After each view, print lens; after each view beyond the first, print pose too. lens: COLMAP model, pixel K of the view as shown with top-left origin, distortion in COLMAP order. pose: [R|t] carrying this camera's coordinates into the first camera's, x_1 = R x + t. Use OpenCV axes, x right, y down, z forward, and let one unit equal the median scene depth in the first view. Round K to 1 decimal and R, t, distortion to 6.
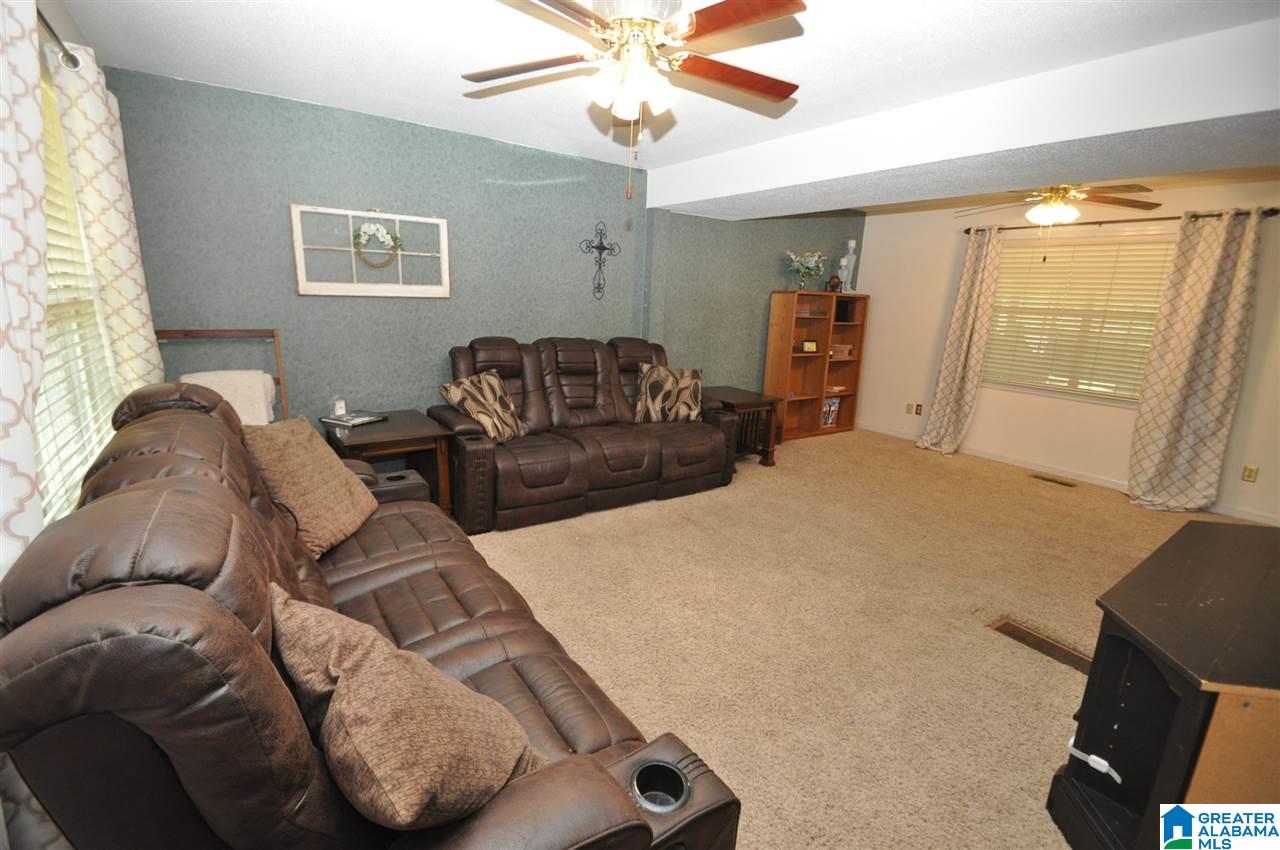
lens RADIAL K [[563.4, 0, 640.0], [0, 563.4, 425.0], [0, 0, 1]] dist [-0.000226, -0.000133]
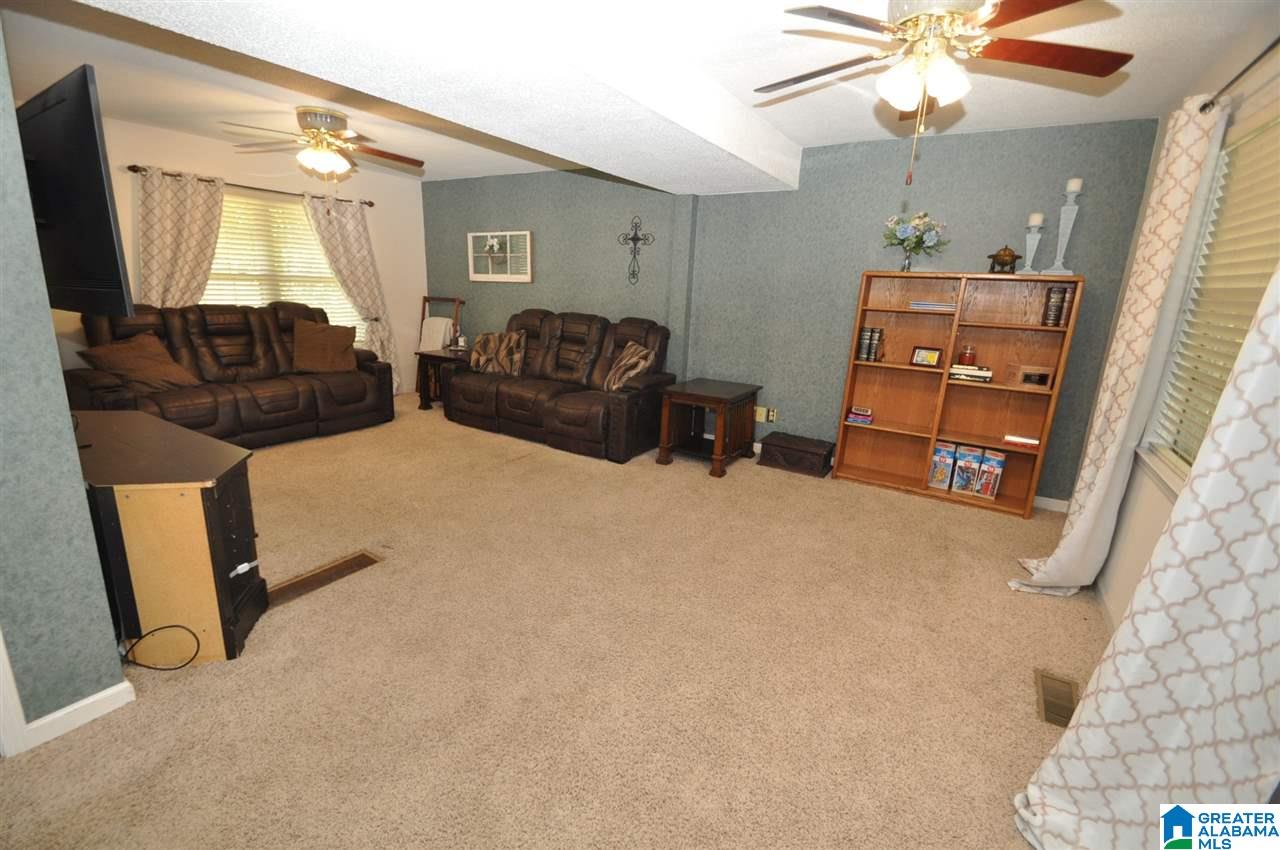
lens RADIAL K [[563.4, 0, 640.0], [0, 563.4, 425.0], [0, 0, 1]] dist [-0.000226, -0.000133]
pose [[0.393362, 0.202999, -0.896693, 1.028112], [-0.223912, 0.967105, 0.120713, -0.089870], [0.891701, 0.153296, 0.425876, 0.578167]]
